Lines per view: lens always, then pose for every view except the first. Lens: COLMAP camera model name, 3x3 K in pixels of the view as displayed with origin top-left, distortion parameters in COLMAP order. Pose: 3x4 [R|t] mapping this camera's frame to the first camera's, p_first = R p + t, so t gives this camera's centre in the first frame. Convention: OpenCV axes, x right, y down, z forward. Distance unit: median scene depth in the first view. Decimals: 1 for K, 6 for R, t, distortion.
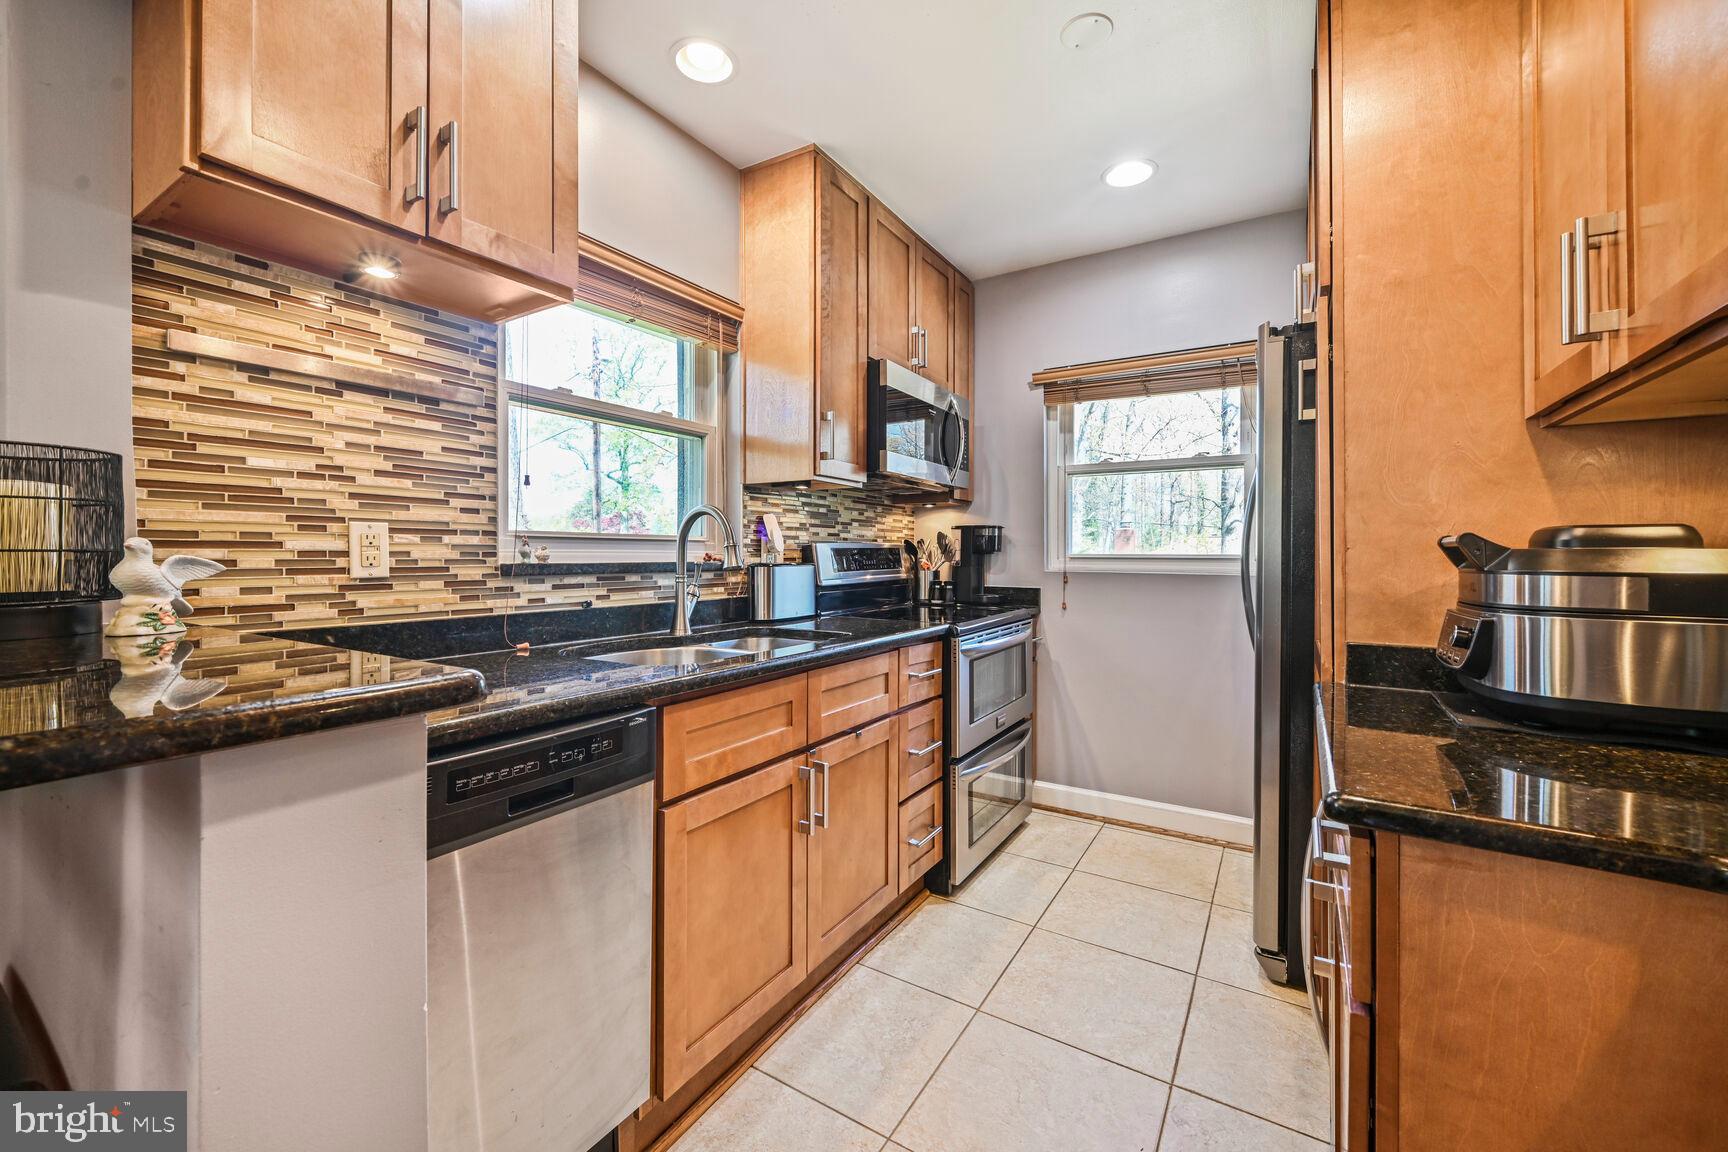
lens RADIAL K [[690.4, 0, 864.2], [0, 690.4, 558.5], [0, 0, 1]] dist [0.010783, 0.000147]
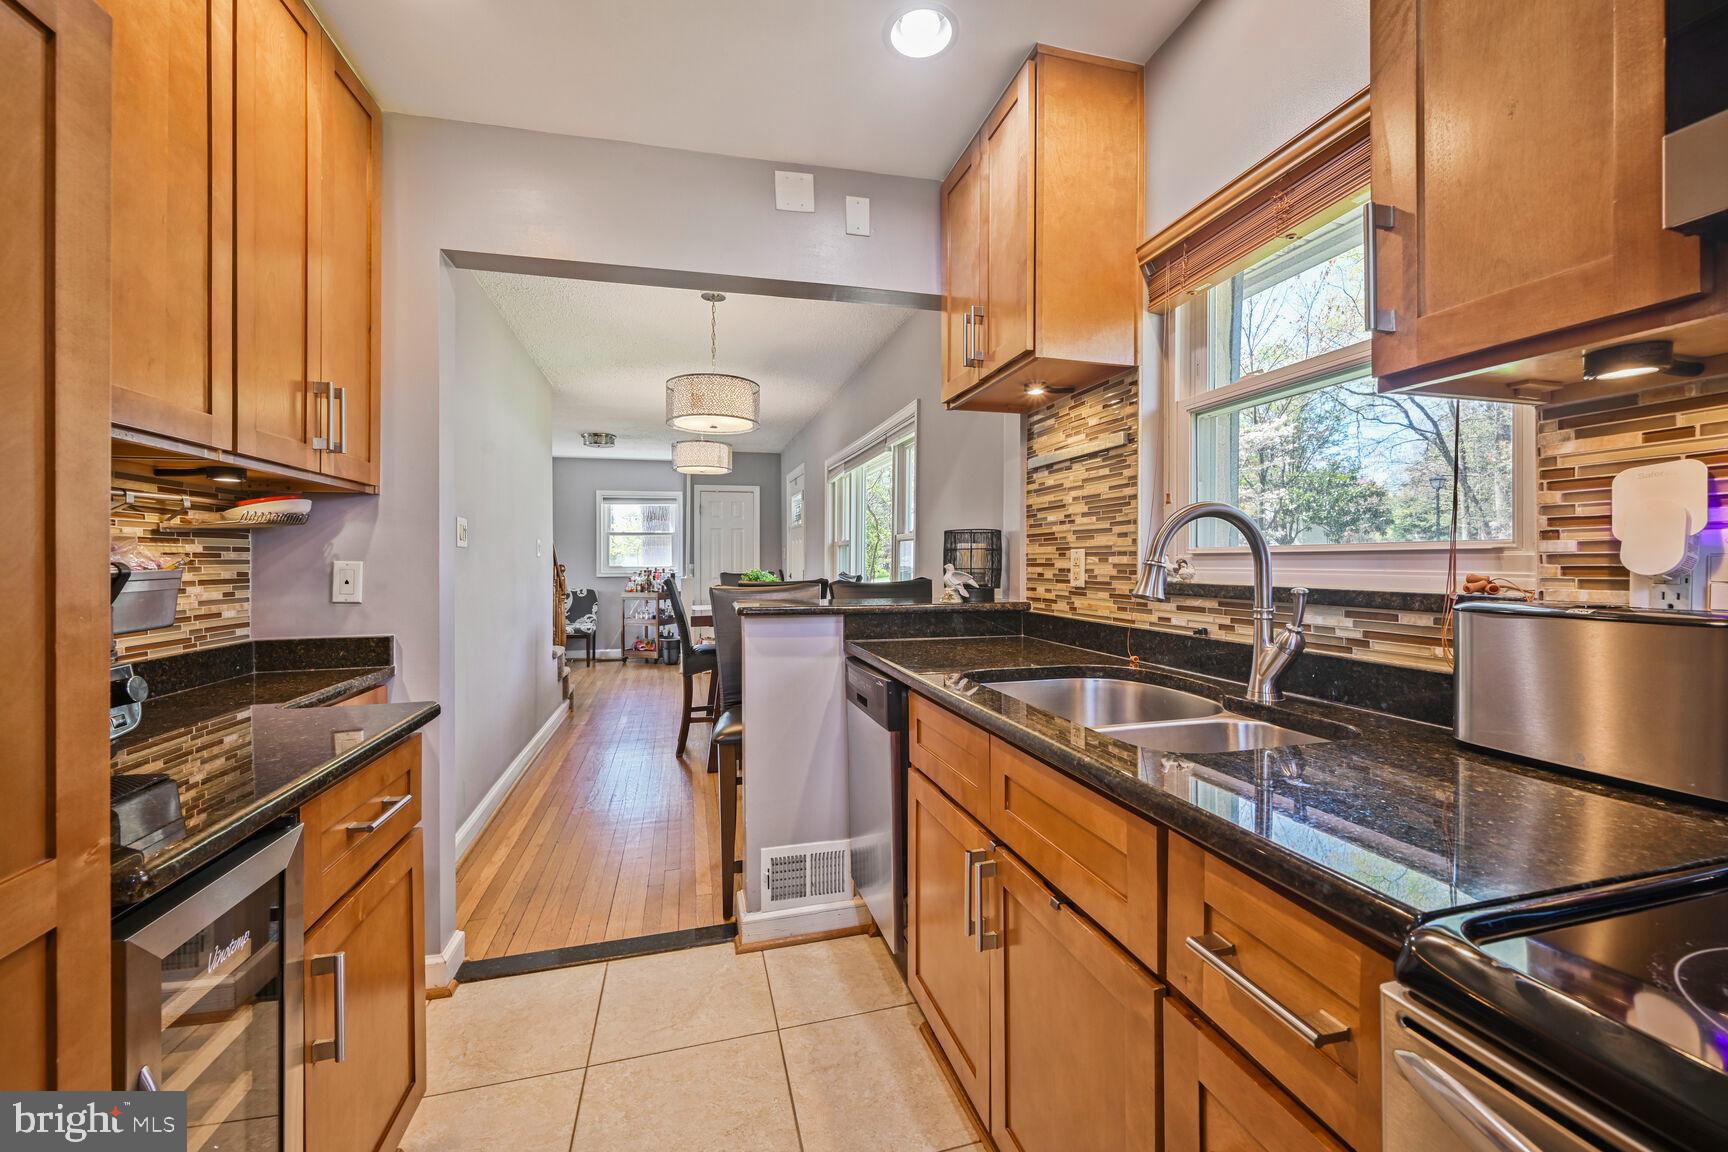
lens RADIAL K [[690.4, 0, 864.8], [0, 690.4, 561.6], [0, 0, 1]] dist [0.010783, 0.000147]
pose [[-0.681959, -0.000488, -0.731390, 0.639235], [-0.003328, 0.999991, 0.002435, -0.027079], [0.731383, 0.004095, -0.681955, 1.602090]]
